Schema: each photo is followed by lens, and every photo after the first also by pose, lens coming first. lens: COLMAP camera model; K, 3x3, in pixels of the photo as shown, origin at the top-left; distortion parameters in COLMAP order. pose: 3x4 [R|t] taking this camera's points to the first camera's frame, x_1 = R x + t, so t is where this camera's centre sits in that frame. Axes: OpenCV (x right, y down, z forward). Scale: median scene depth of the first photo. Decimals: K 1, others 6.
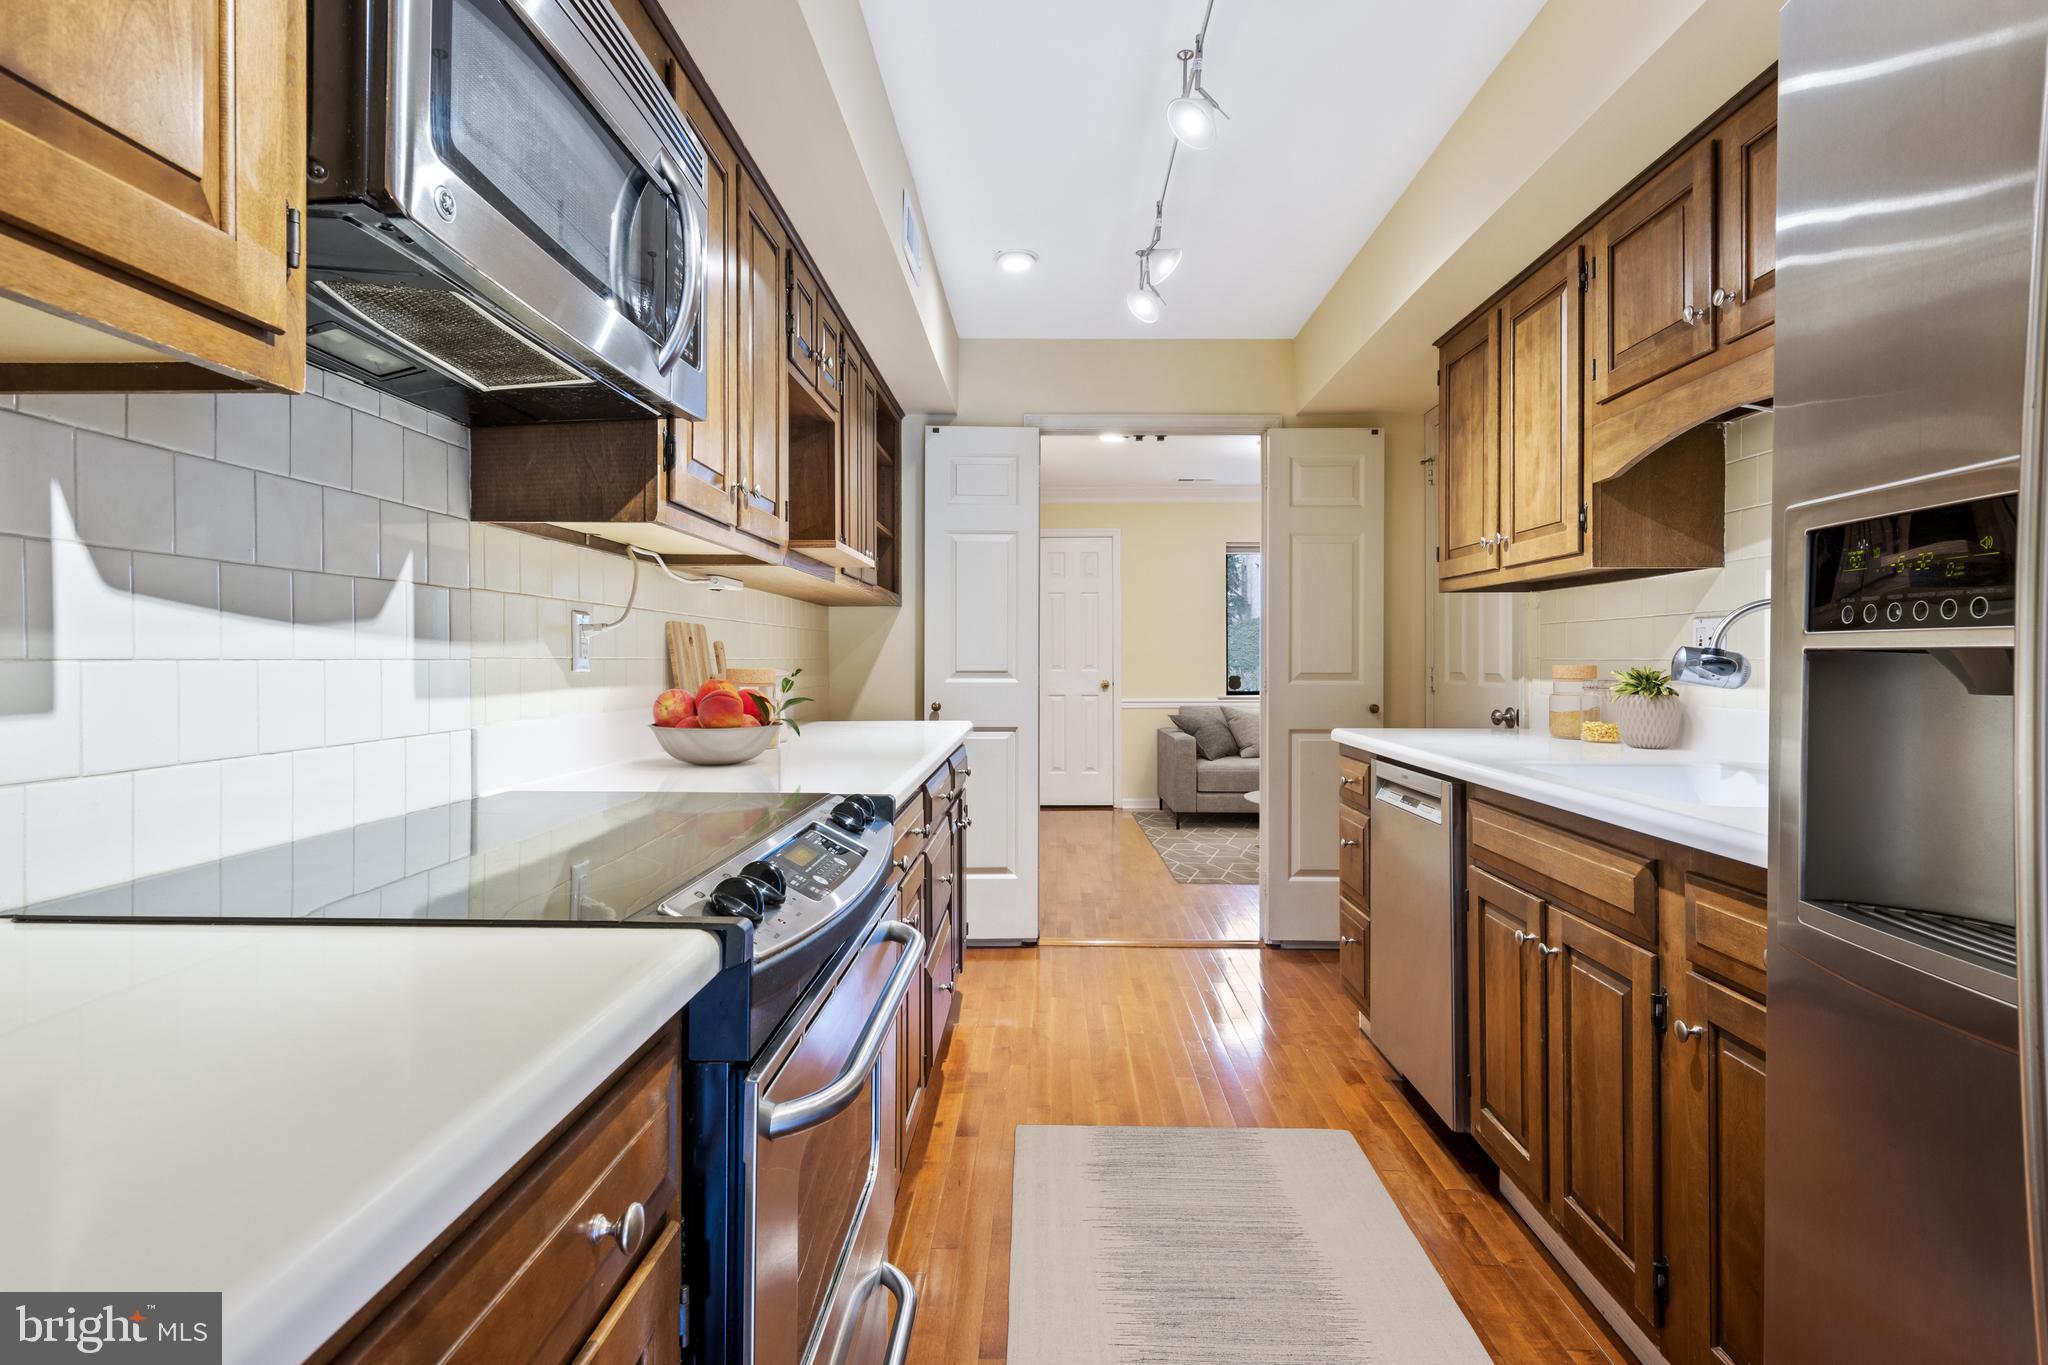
lens RADIAL K [[1042.7, 0, 1004.9], [0, 1042.7, 651.5], [0, 0, 1]] dist [0.007180, -0.002004]
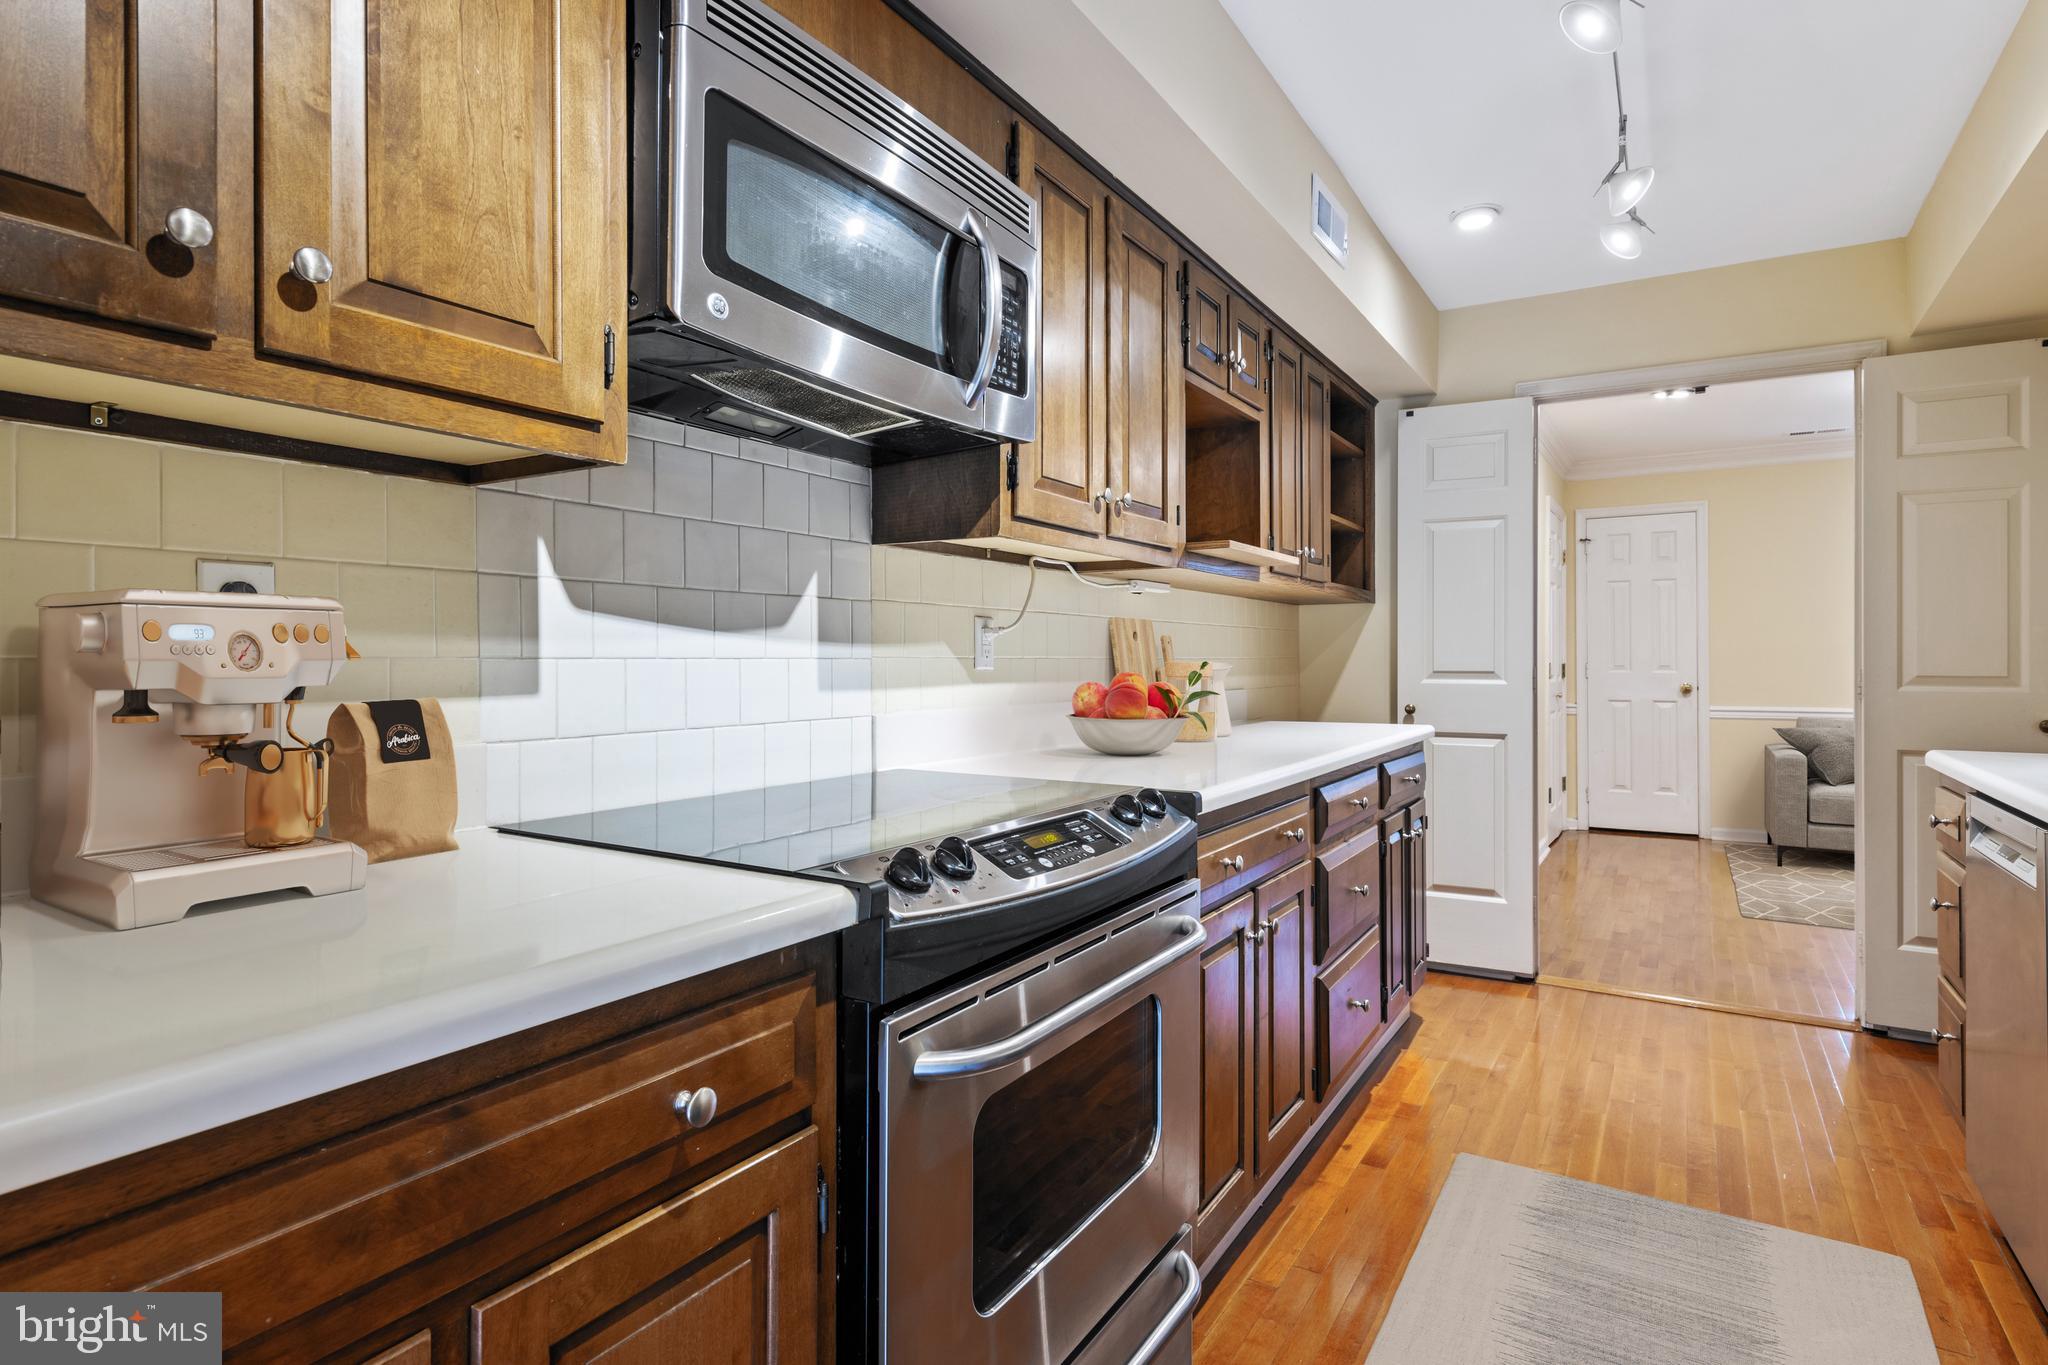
lens RADIAL K [[1042.7, 0, 1023.2], [0, 1042.7, 646.6], [0, 0, 1]] dist [0.007180, -0.002004]
pose [[0.862887, -0.006762, -0.505352, 0.107864], [0.004320, 0.999973, -0.006004, 0.000866], [0.505379, 0.002998, 0.862892, 0.017928]]
